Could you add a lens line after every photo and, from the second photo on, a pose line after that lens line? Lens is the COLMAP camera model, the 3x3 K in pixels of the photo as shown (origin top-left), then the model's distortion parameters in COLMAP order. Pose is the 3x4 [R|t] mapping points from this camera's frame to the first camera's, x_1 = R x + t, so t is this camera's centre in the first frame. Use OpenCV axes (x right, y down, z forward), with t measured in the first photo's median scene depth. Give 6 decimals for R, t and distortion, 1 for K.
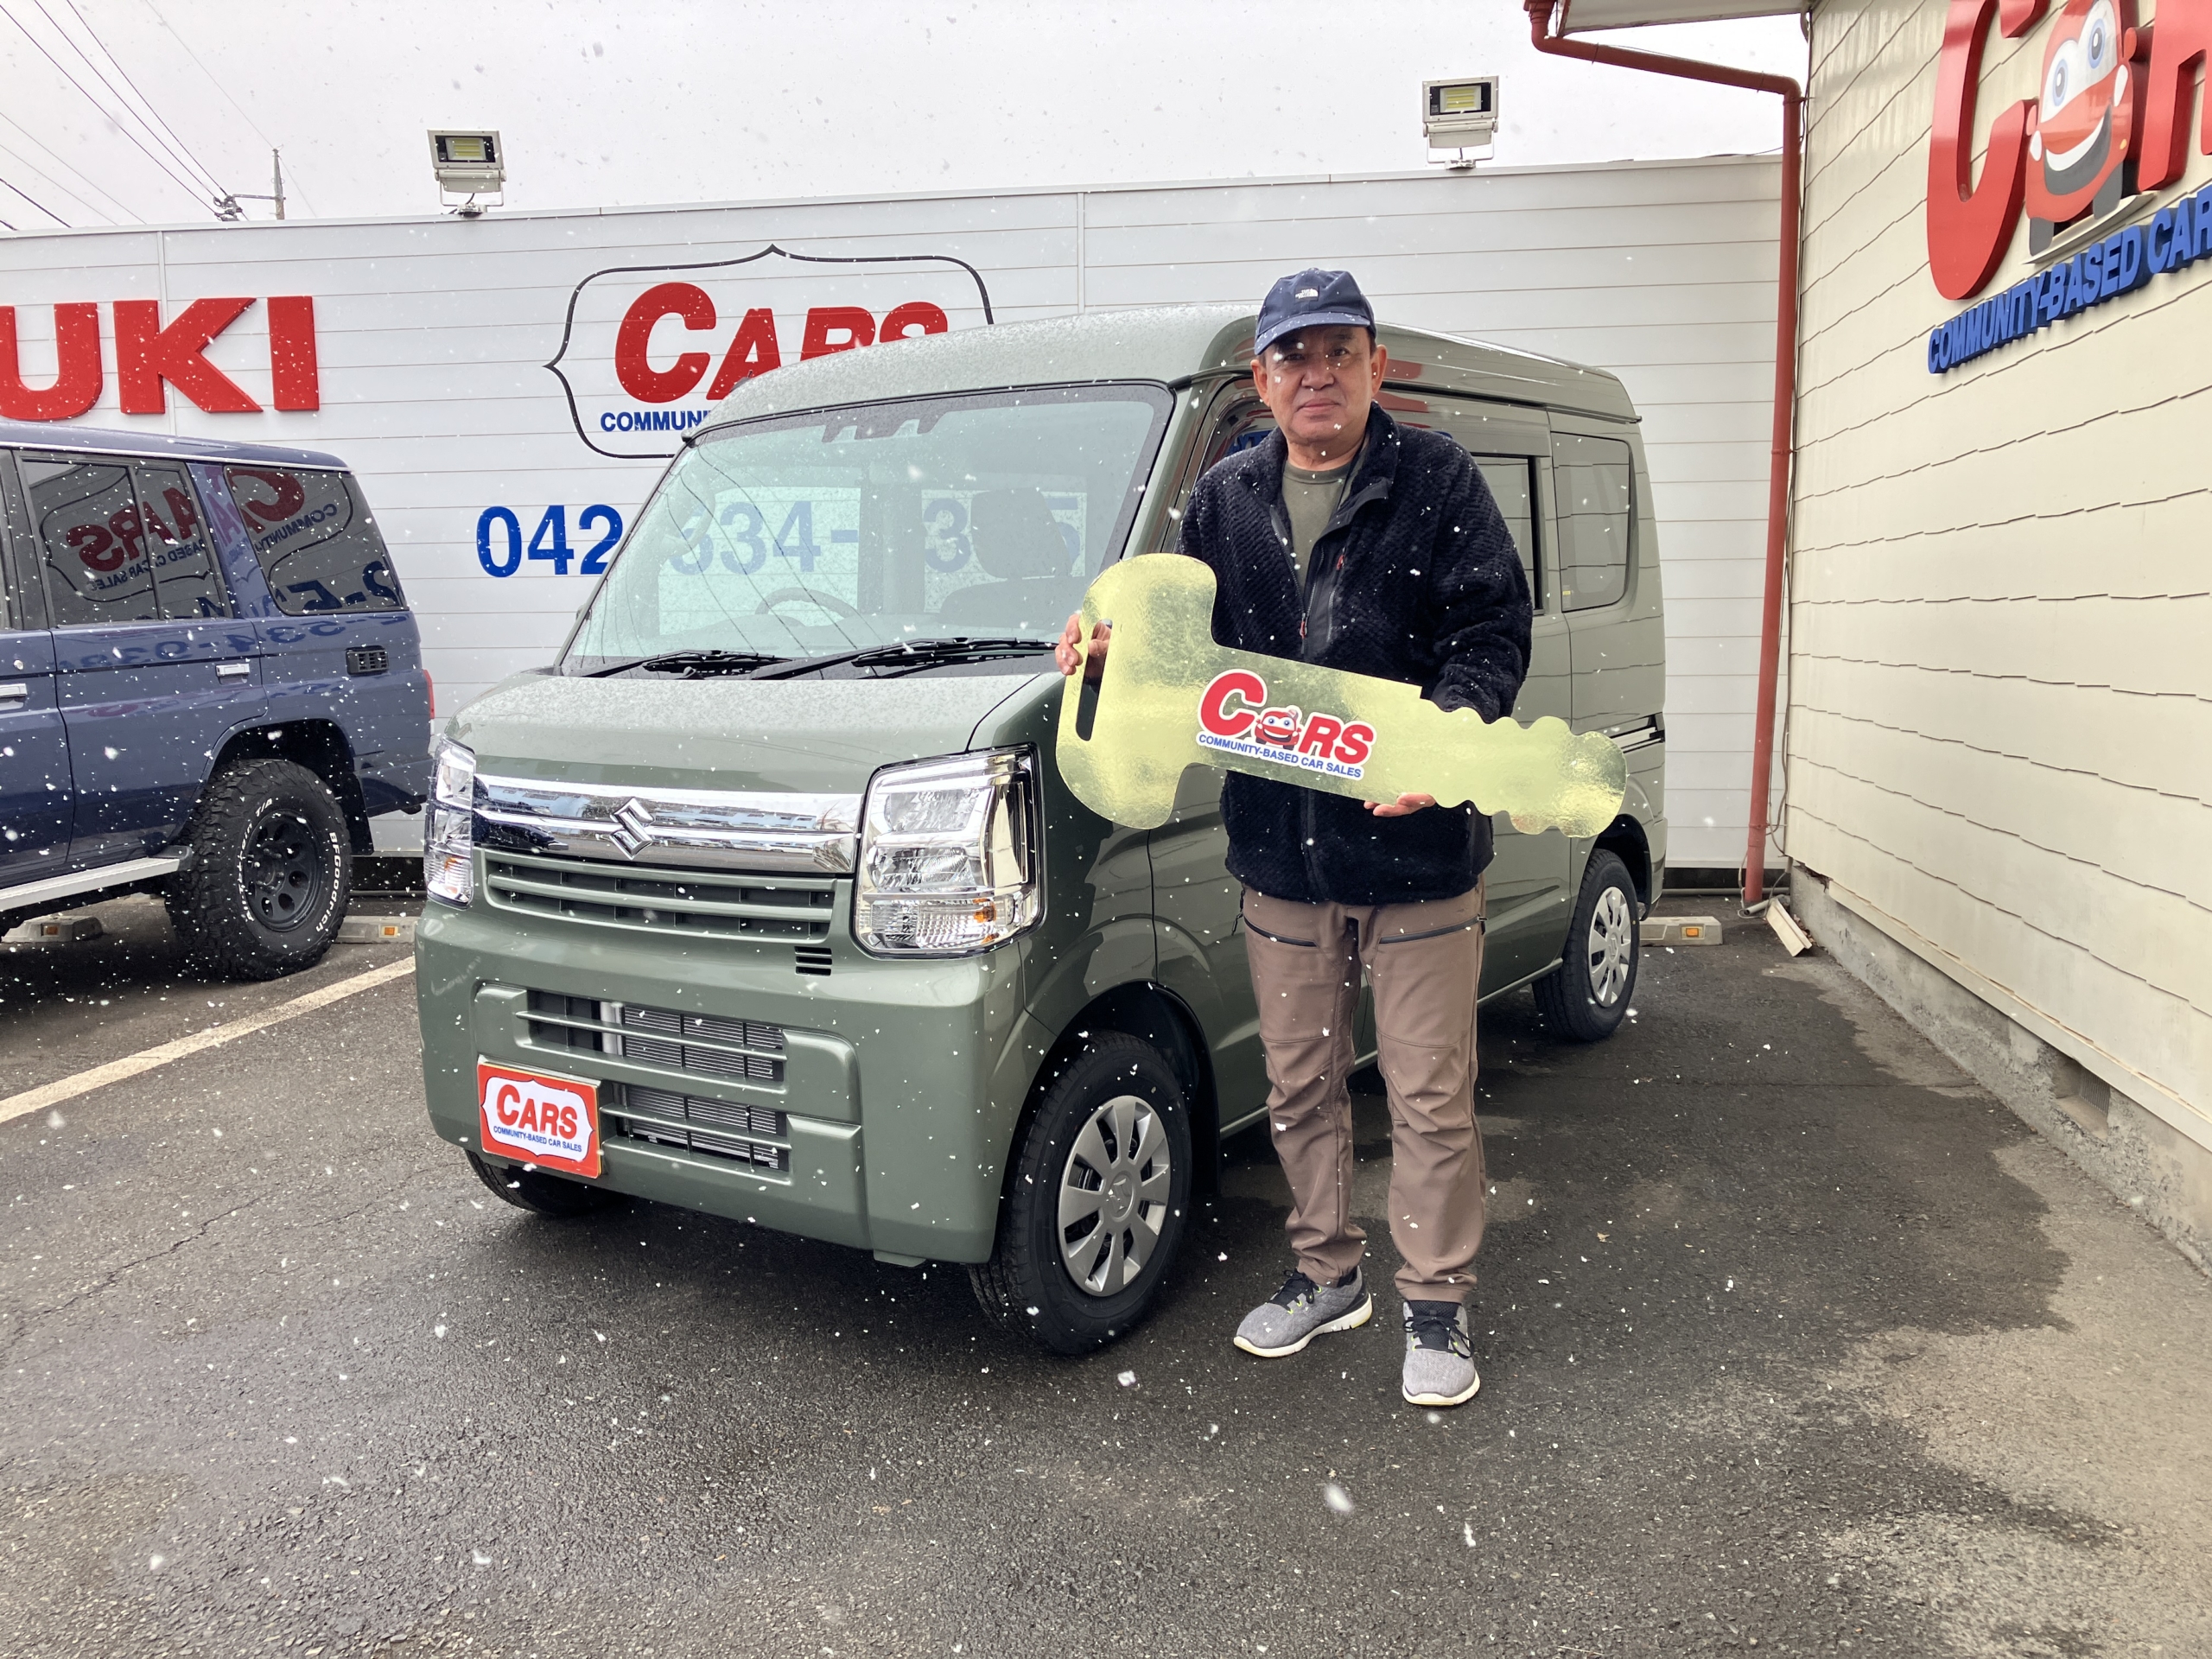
lens RADIAL K [[1795.1, 0, 1086.8], [0, 1795.1, 828.9], [0, 0, 1]] dist [0.007153, -0.004721]
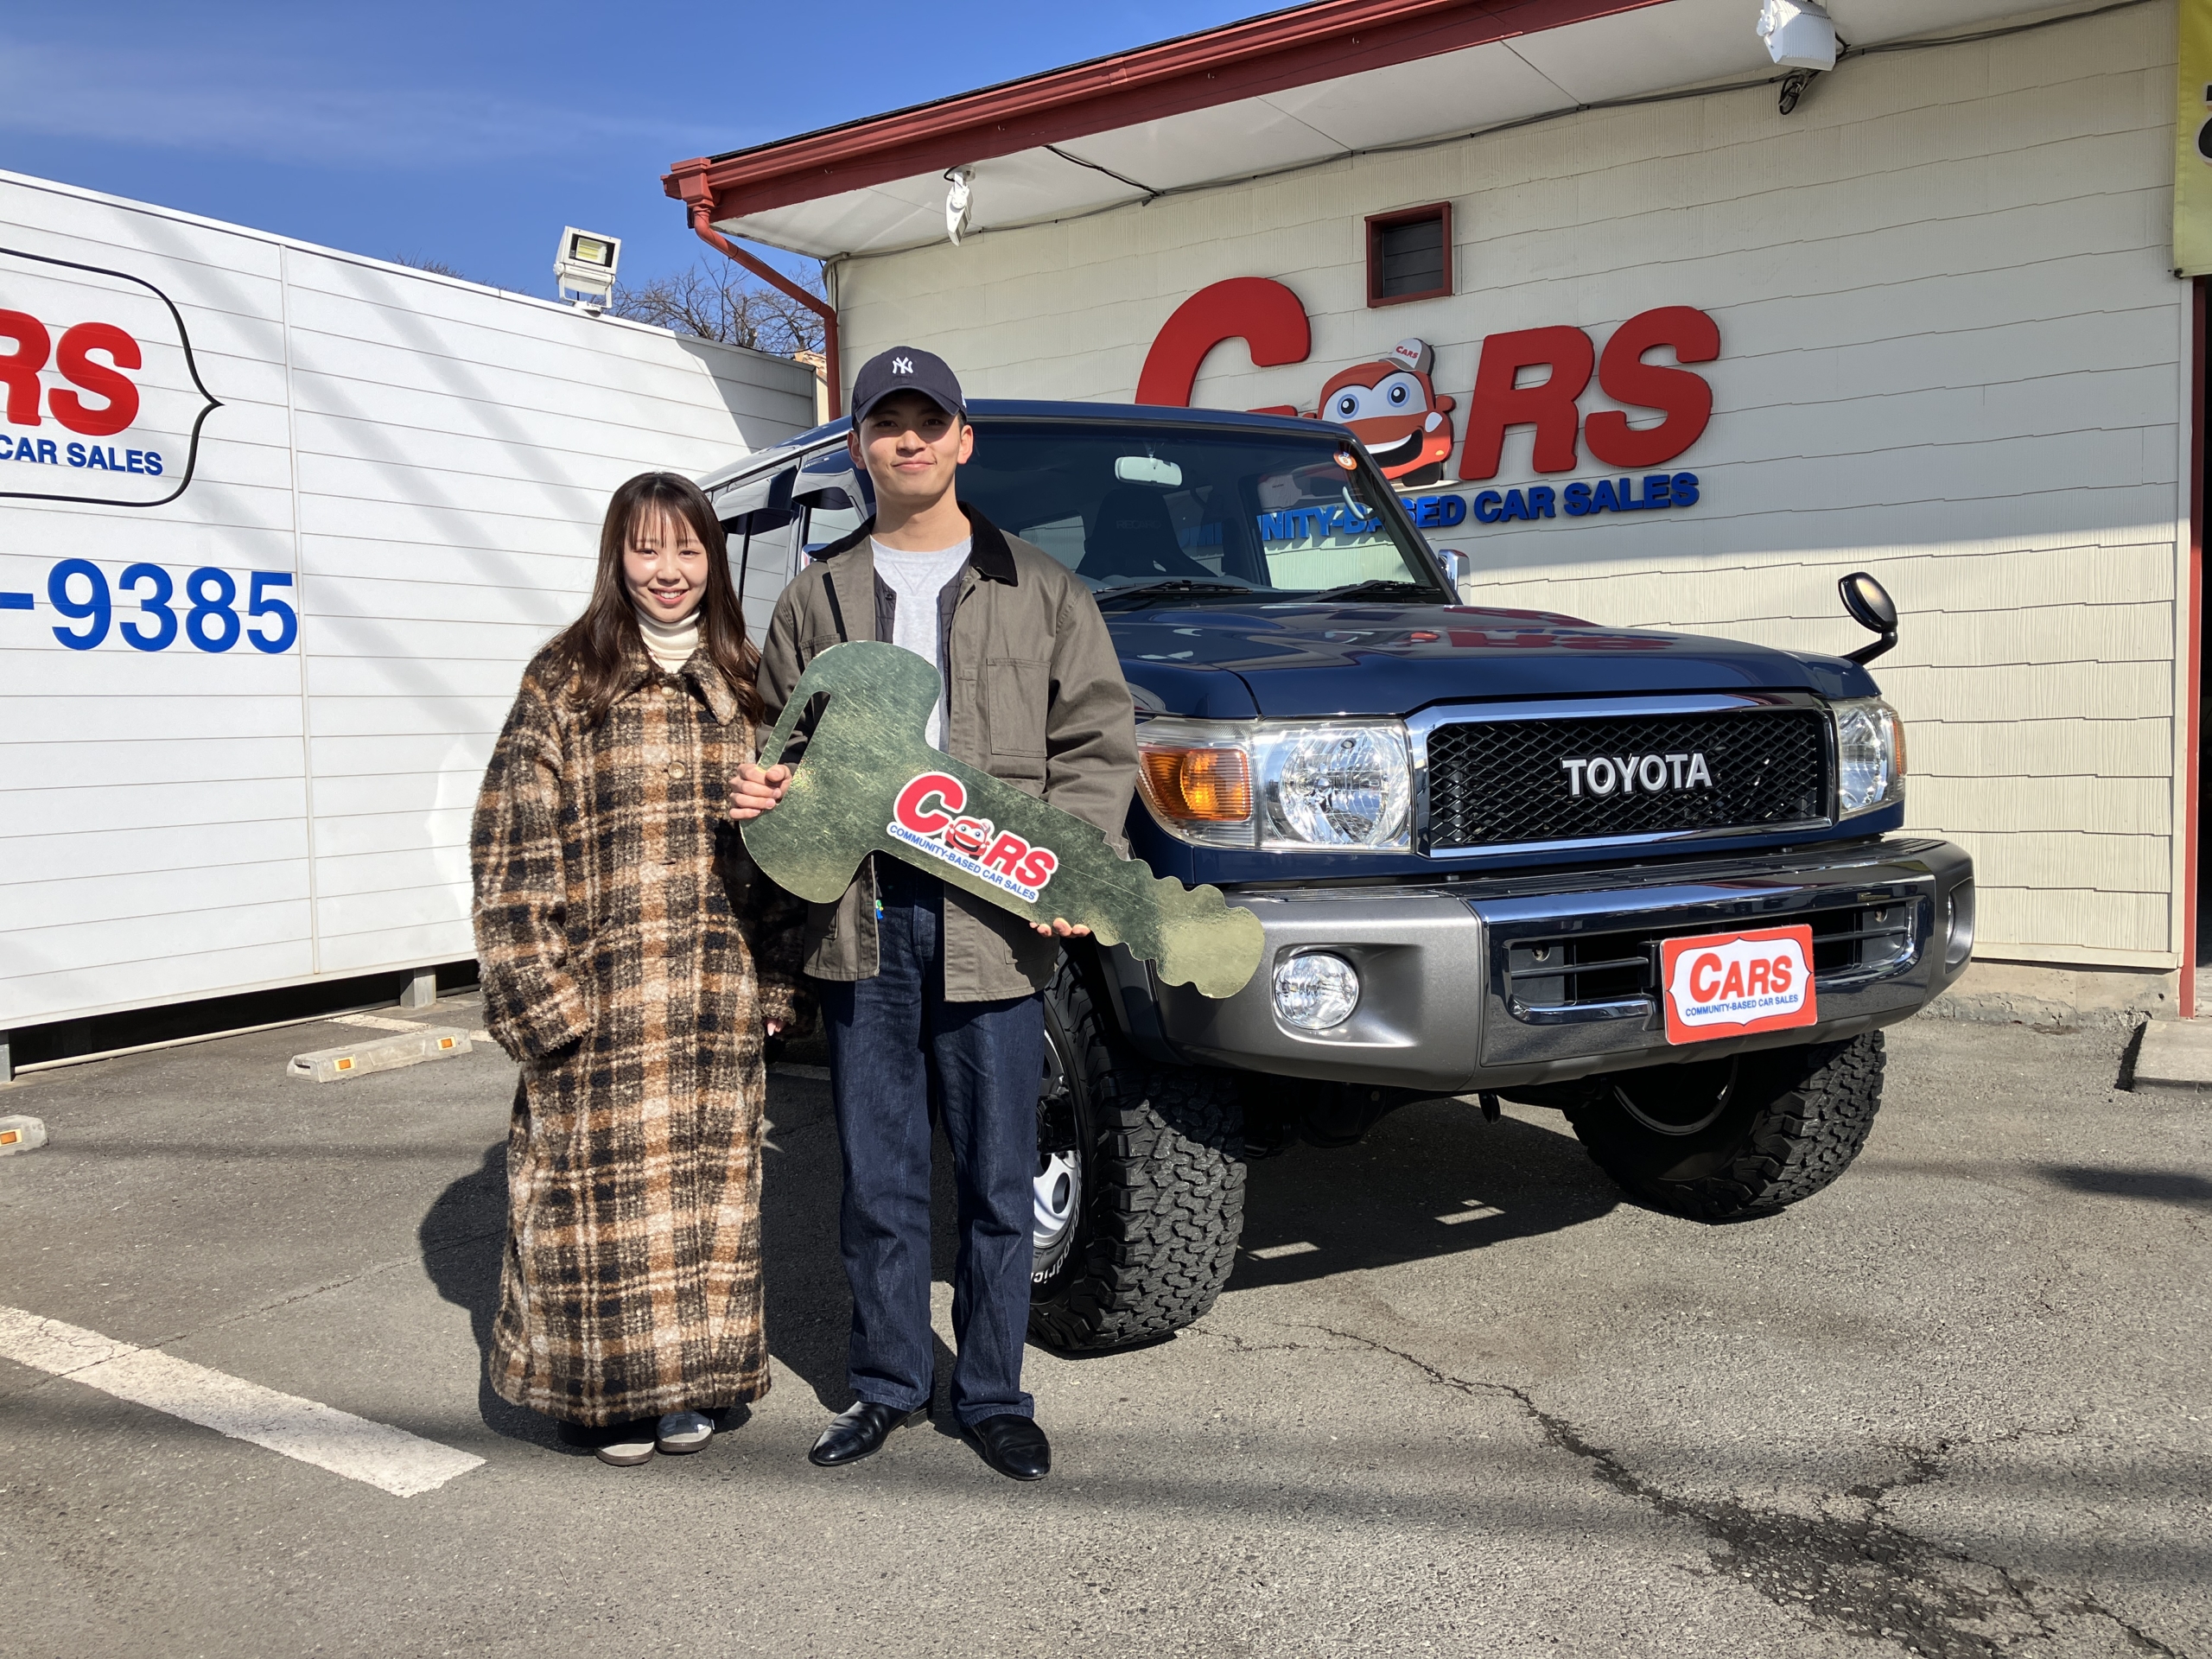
lens RADIAL K [[1797.0, 0, 1087.1], [0, 1797.0, 827.8], [0, 0, 1]] dist [0.002576, -0.002299]
pose [[0.403089, -0.053168, 0.913615, -0.660346], [0.122500, 0.992462, 0.003709, -0.012651], [-0.906925, 0.110423, 0.406563, 0.278977]]
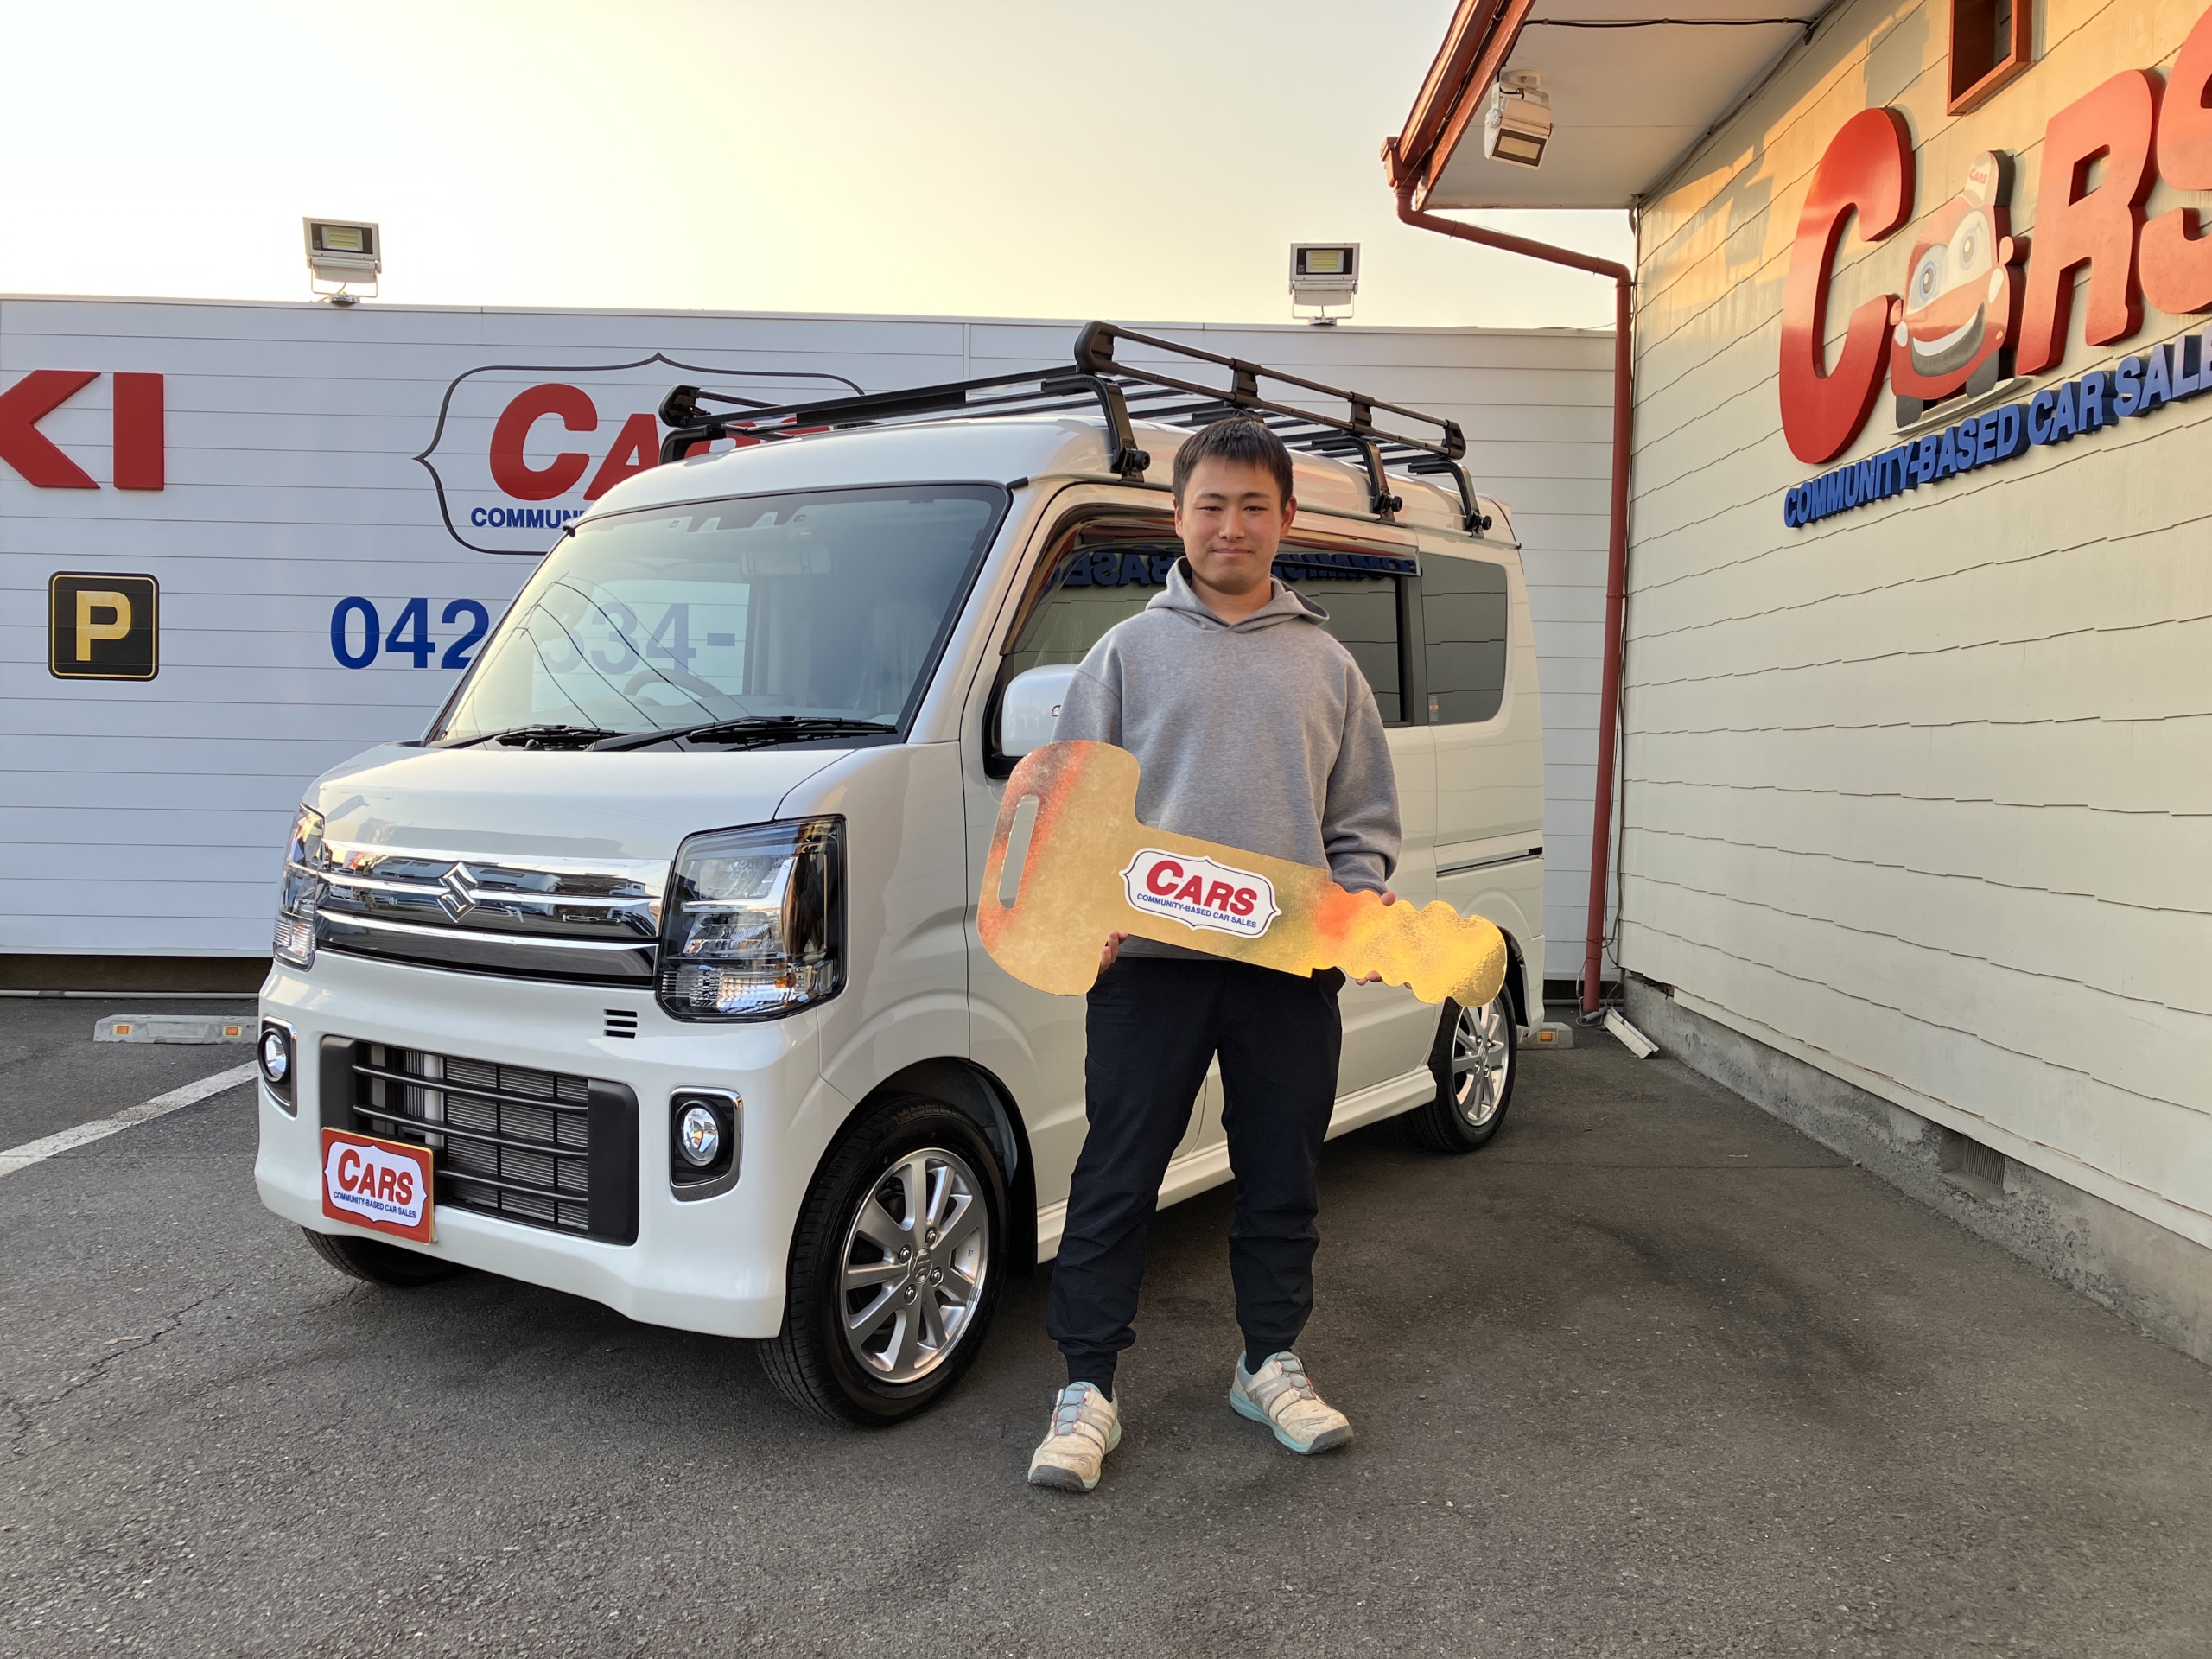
lens RADIAL K [[1798.8, 0, 1086.5], [0, 1798.8, 813.3], [0, 0, 1]] dist [0.012908, -0.004925]
pose [[0.988119, 0.024349, 0.151753, -0.083370], [-0.011868, 0.996510, -0.082621, 0.014615], [-0.153235, 0.079838, 0.984959, -0.017177]]
